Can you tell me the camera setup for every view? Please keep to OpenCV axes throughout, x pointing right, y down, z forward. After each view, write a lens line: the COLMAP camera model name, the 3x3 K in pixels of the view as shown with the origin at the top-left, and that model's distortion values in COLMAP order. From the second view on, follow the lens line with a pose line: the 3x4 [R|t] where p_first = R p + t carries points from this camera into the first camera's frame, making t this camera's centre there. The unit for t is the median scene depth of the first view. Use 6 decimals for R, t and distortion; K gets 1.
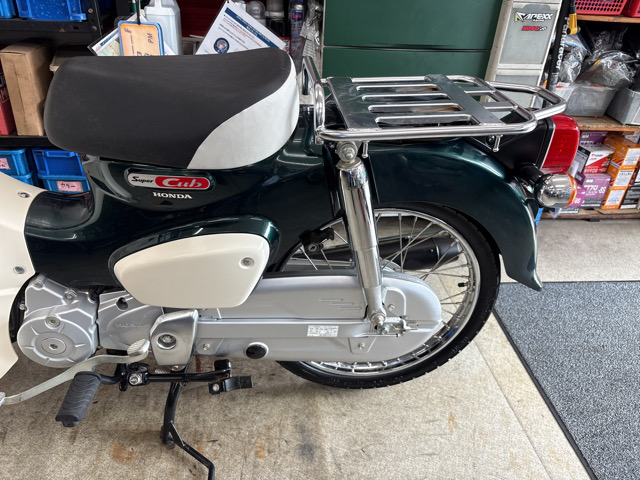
lens RADIAL K [[488.6, 0, 320.0], [0, 488.6, 240.0], [0, 0, 1]] dist [0.026517, -0.035672]
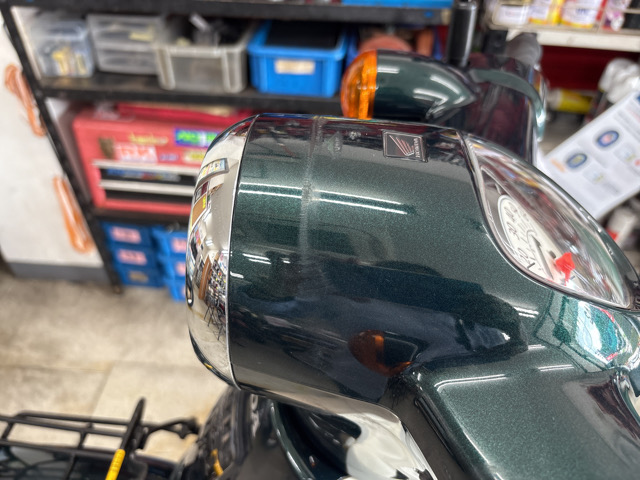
lens RADIAL K [[502.1, 0, 319.3], [0, 502.1, 240.5], [0, 0, 1]] dist [0.013752, -0.041541]
pose [[0.982672, 0.103502, -0.153762, -0.659673], [-0.079267, 0.984548, 0.156145, -0.458513], [0.167547, -0.141251, 0.975693, 0.298078]]
